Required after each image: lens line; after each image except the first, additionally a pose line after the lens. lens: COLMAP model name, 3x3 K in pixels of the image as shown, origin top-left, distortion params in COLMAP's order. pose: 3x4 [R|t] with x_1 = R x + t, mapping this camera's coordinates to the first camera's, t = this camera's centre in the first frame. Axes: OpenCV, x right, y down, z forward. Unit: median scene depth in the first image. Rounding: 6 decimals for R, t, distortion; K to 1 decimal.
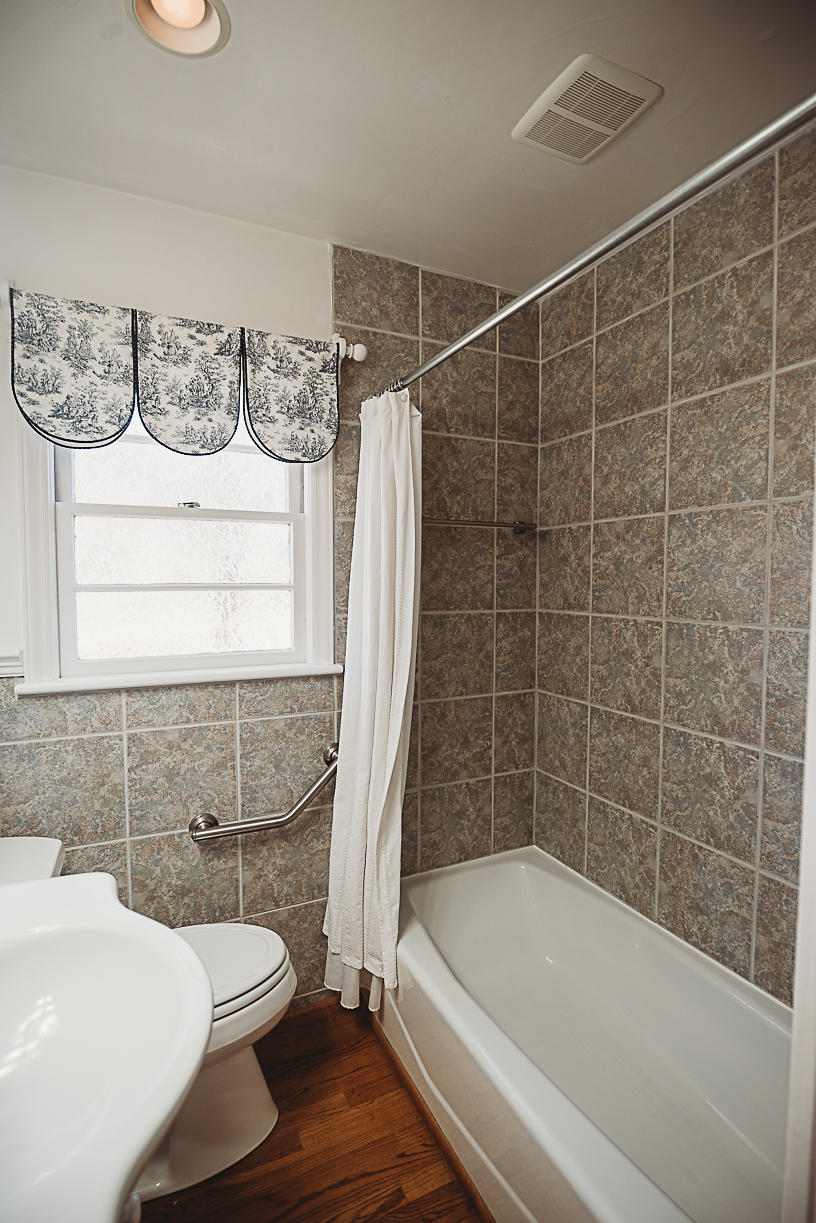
lens RADIAL K [[598.3, 0, 415.2], [0, 598.3, 611.5], [0, 0, 1]] dist [-0.022317, -0.000309]
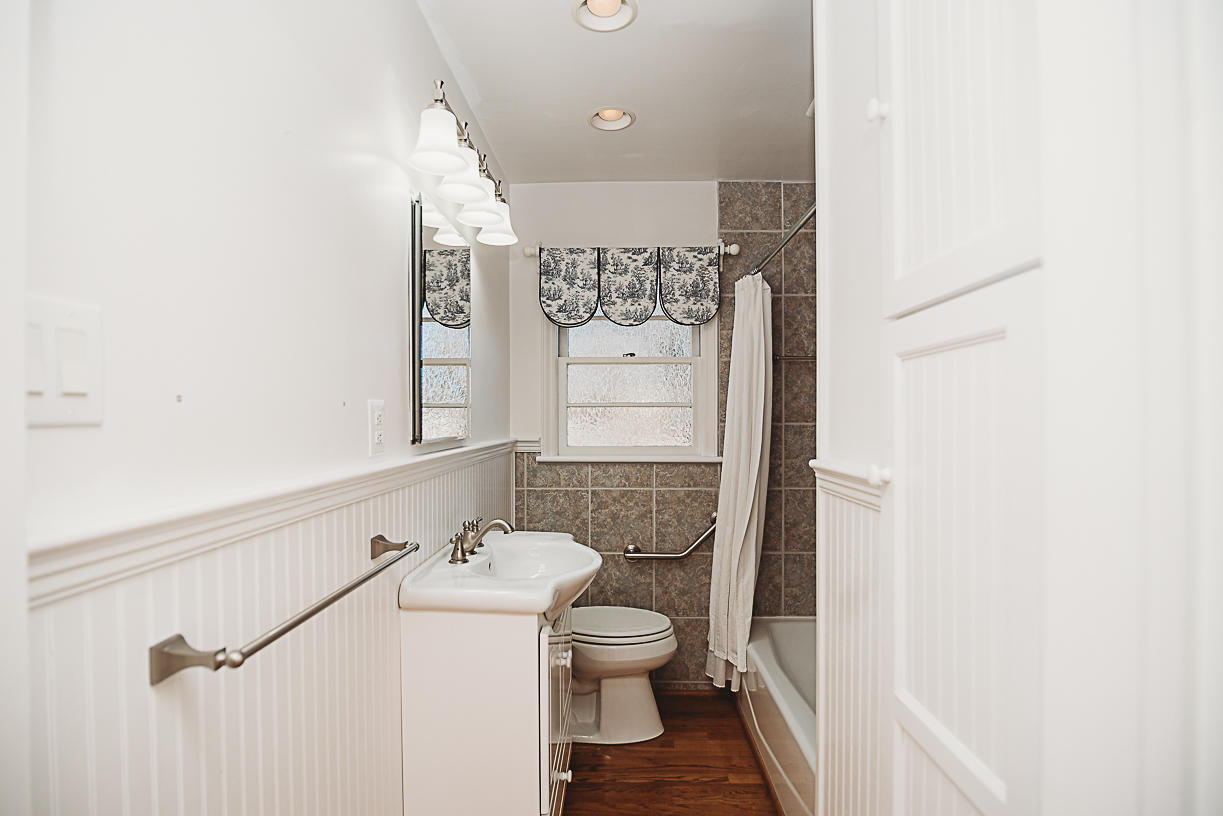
lens RADIAL K [[598.3, 0, 611.5], [0, 598.3, 408.0], [0, 0, 1]] dist [-0.022317, -0.000309]
pose [[0.891636, -0.007501, -0.452691, 0.334930], [-0.023187, 0.997794, -0.062204, 0.073672], [0.452159, 0.065960, 0.889495, -0.498885]]
